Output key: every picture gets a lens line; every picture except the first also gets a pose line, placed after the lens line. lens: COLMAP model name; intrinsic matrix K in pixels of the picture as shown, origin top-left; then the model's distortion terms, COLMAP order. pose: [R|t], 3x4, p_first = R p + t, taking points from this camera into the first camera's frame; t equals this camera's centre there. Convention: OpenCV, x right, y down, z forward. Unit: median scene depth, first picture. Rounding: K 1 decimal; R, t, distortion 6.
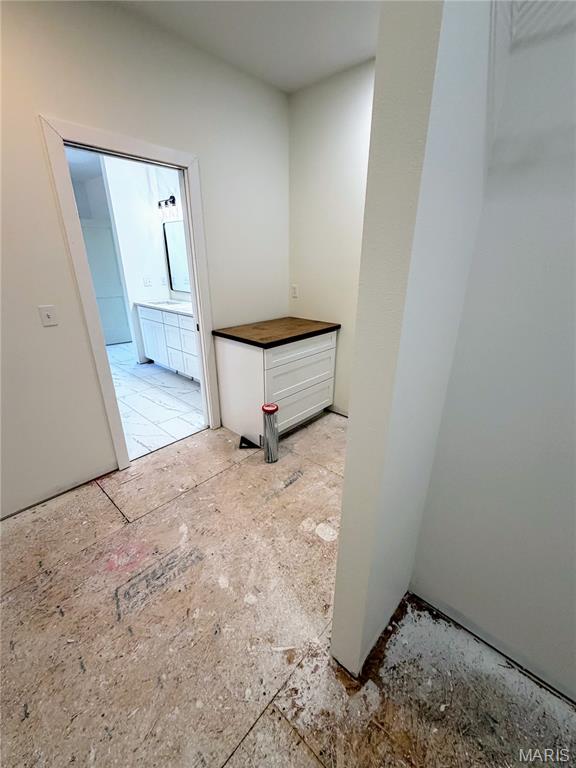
lens RADIAL K [[308.5, 0, 291.3], [0, 308.5, 380.4], [0, 0, 1]] dist [0.001535, 0.000539]
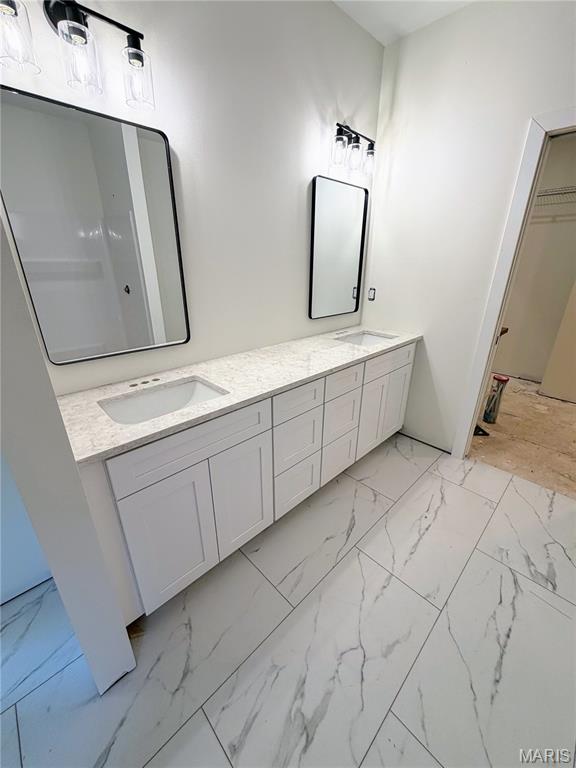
lens RADIAL K [[308.5, 0, 288.7], [0, 308.5, 380.8], [0, 0, 1]] dist [0.001535, 0.000539]
pose [[0.074449, -0.369294, 0.926325, -1.522405], [0.360477, 0.876057, 0.320282, -0.714096], [-0.929792, 0.310074, 0.198344, 1.847803]]
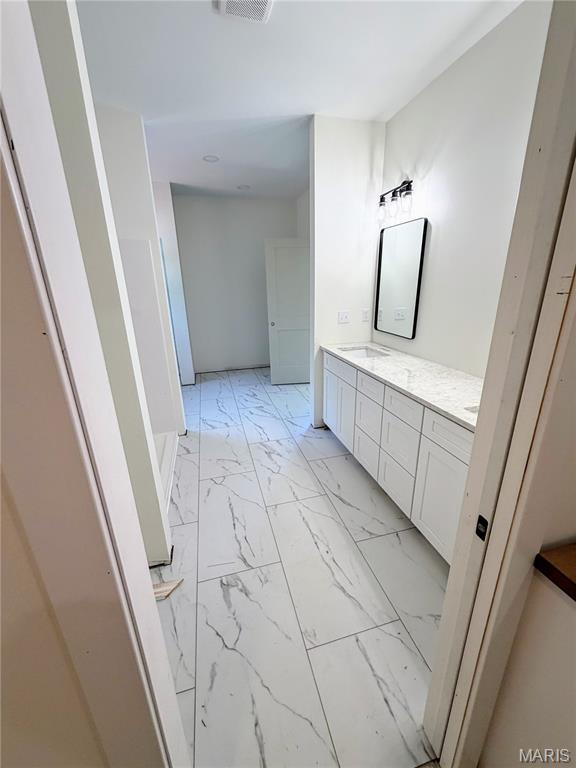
lens RADIAL K [[308.5, 0, 290.1], [0, 308.5, 381.5], [0, 0, 1]] dist [0.001535, 0.000539]
pose [[0.834102, 0.143630, -0.532582, -0.417752], [-0.175050, 0.984522, -0.008642, -0.353111], [0.523097, 0.100437, 0.846334, 0.866520]]
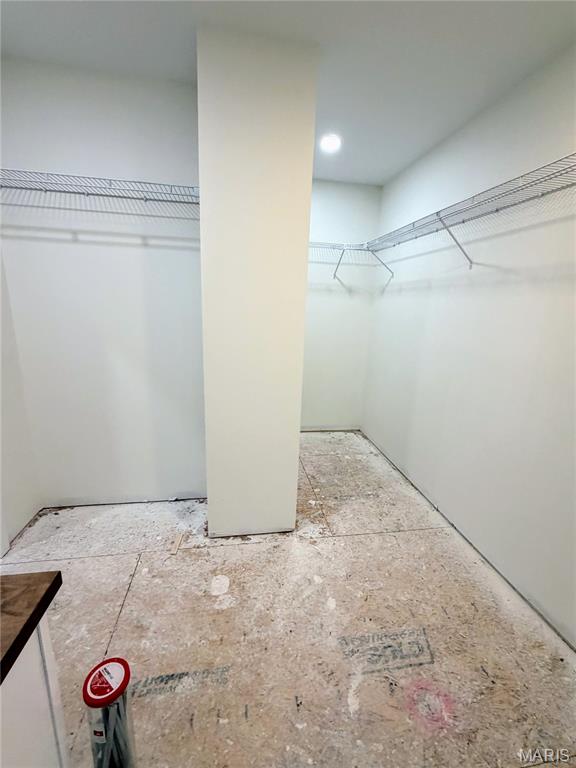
lens RADIAL K [[334.3, 0, 286.2], [0, 334.3, 382.7], [0, 0, 1]] dist [0.003676, 0.000177]
pose [[-0.772142, -0.185965, 0.607629, -0.521850], [0.194737, 0.840961, 0.504838, -0.481983], [-0.604875, 0.508135, -0.613128, 1.116374]]
